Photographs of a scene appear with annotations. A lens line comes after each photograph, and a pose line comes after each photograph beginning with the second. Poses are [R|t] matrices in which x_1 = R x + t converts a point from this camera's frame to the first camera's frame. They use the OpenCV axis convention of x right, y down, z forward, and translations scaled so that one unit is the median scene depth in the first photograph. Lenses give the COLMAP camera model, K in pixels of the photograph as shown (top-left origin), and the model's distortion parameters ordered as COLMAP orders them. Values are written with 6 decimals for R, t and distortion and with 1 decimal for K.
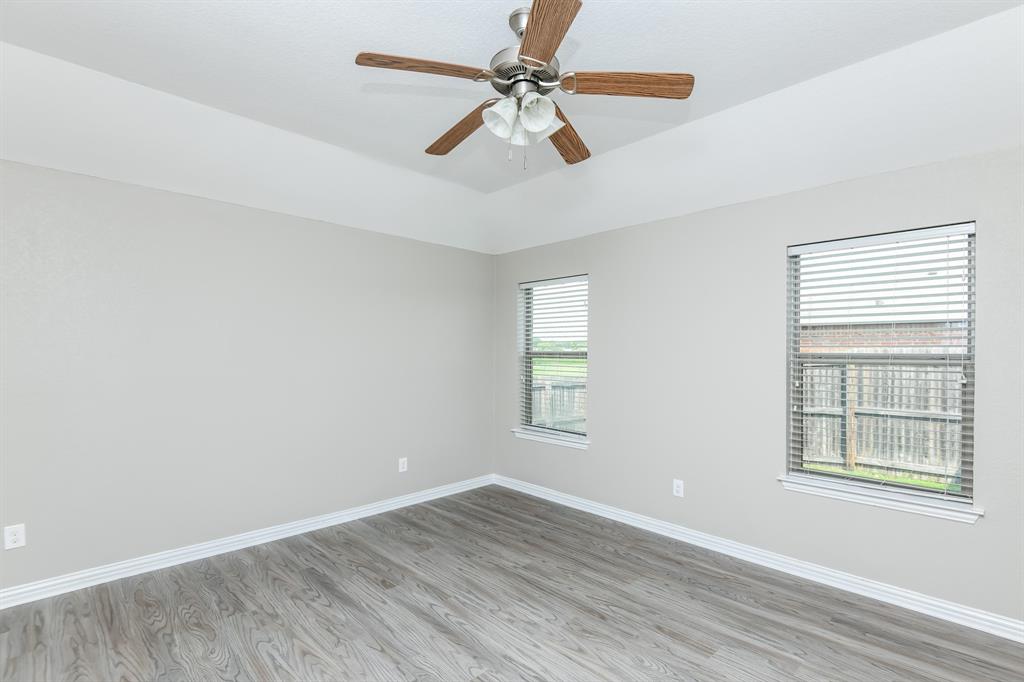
lens RADIAL K [[471.9, 0, 513.4], [0, 471.9, 343.2], [0, 0, 1]] dist [0.020709, -0.012090]
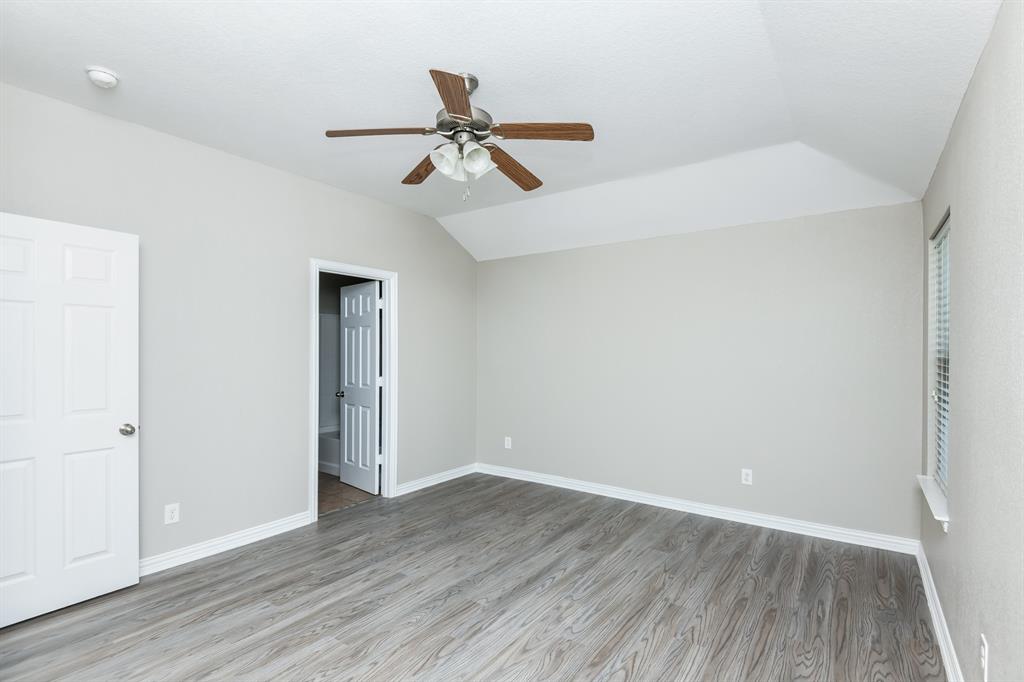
lens RADIAL K [[471.9, 0, 512.4], [0, 471.9, 345.7], [0, 0, 1]] dist [0.020709, -0.012090]
pose [[0.207498, -0.009237, -0.978192, 0.757280], [0.009329, 0.999929, -0.007463, 0.023154], [0.978191, -0.007577, 0.207569, 0.542210]]
